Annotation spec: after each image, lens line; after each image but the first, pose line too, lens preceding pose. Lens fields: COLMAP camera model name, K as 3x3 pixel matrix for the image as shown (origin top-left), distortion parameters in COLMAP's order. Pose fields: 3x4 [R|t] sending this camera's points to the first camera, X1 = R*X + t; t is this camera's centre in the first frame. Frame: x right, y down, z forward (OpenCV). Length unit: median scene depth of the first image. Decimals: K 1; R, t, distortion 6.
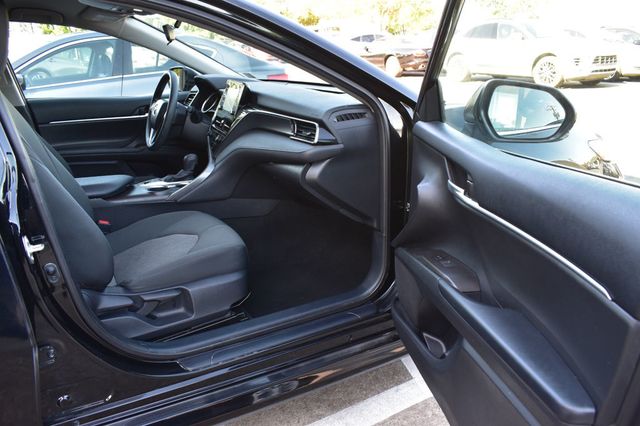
lens RADIAL K [[485.2, 0, 320.0], [0, 485.2, 213.0], [0, 0, 1]] dist [-0.138650, 0.005470]
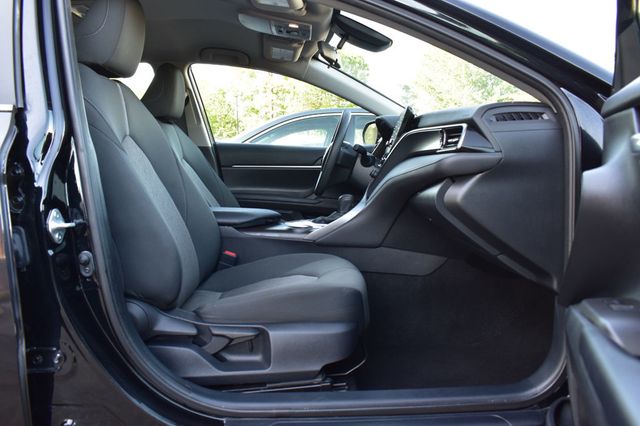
lens RADIAL K [[490.1, 0, 320.0], [0, 490.1, 213.0], [0, 0, 1]] dist [-0.105978, 0.005537]
pose [[0.873820, 0.046110, -0.484058, 0.151855], [-0.148368, 0.973304, -0.175119, 0.093710], [0.463061, 0.224841, 0.857334, 0.312053]]
